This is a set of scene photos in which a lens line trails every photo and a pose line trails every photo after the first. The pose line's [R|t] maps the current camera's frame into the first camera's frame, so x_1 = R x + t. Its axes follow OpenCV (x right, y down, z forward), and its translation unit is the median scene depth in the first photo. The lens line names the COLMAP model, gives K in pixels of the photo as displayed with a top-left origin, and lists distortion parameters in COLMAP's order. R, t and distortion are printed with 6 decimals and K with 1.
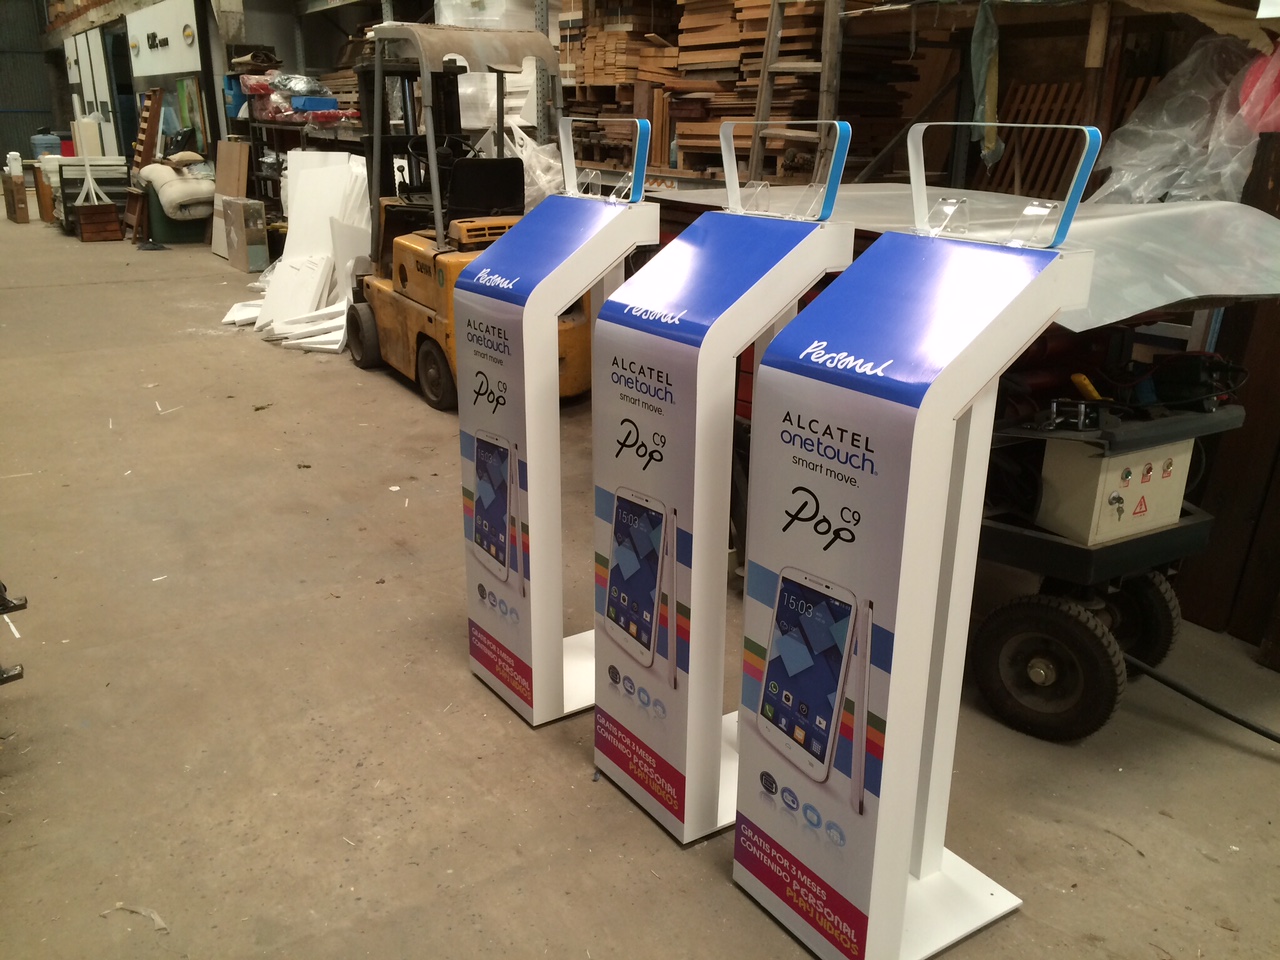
lens RADIAL K [[1104.3, 0, 642.3], [0, 1104.3, 477.0], [0, 0, 1]] dist [0.061087, -0.092989]
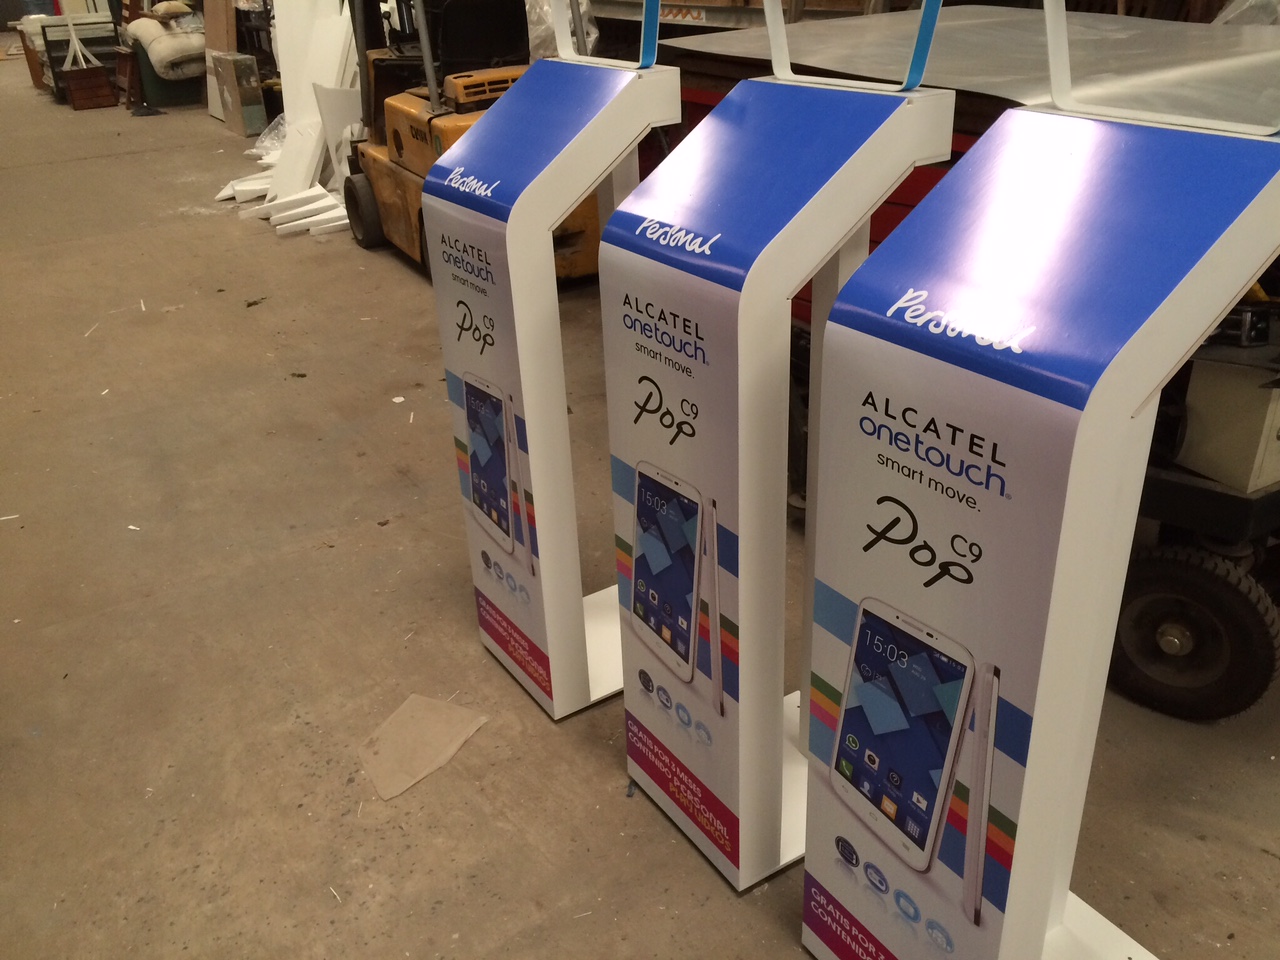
lens RADIAL K [[1104.3, 0, 635.4], [0, 1104.3, 476.7], [0, 0, 1]] dist [0.061087, -0.092989]
pose [[0.998122, -0.038618, -0.047554, 0.009791], [0.045036, 0.988801, 0.142280, -0.074386], [0.041527, -0.144155, 0.988683, 0.194947]]
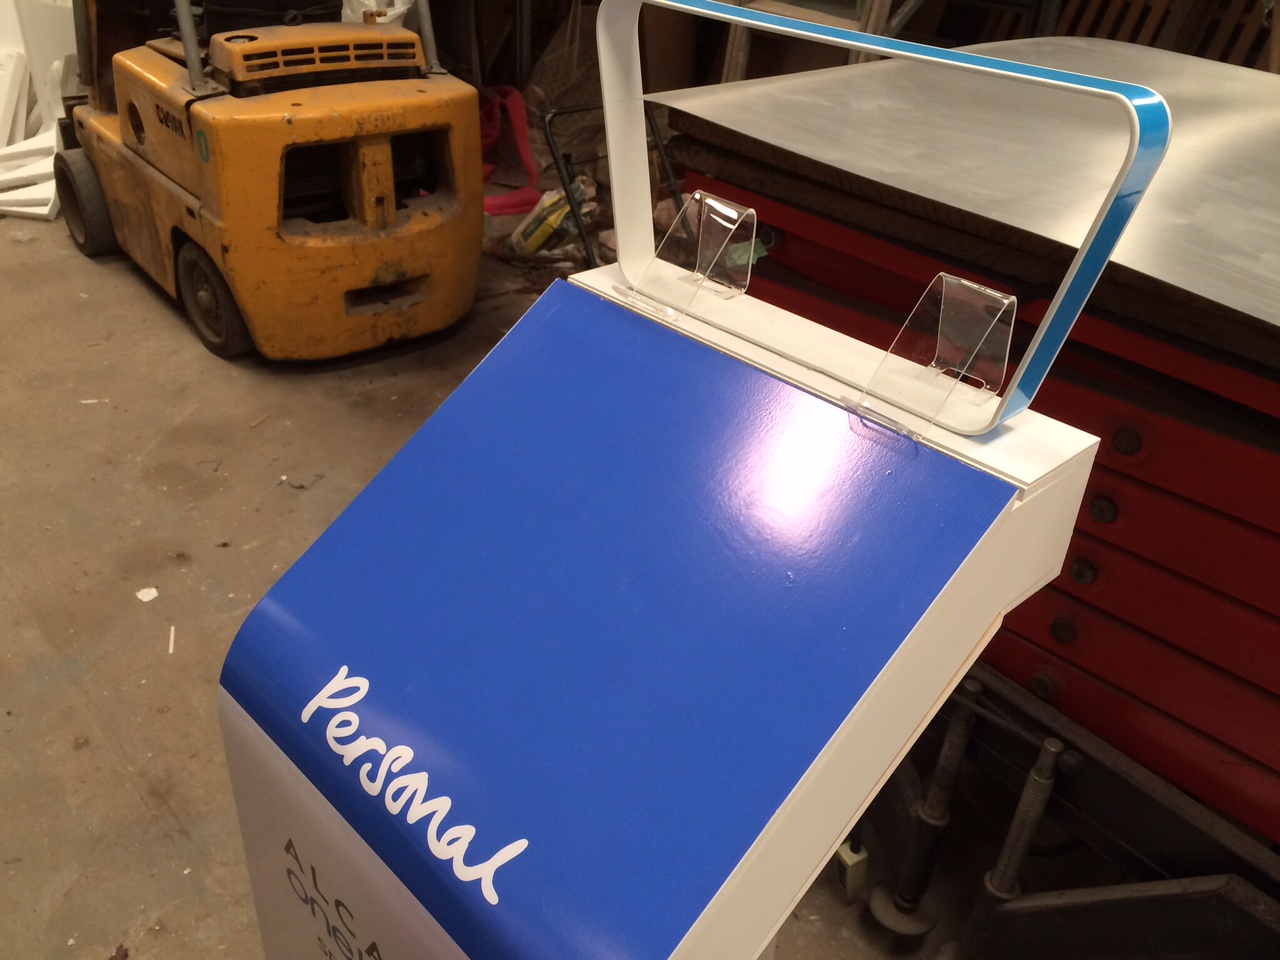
lens RADIAL K [[1104.3, 0, 640.7], [0, 1104.3, 476.9], [0, 0, 1]] dist [0.061087, -0.092989]
pose [[0.987004, -0.043356, 0.154739, -0.107929], [0.007620, 0.974460, 0.224431, -0.267614], [-0.160517, -0.220335, 0.962126, 0.723566]]
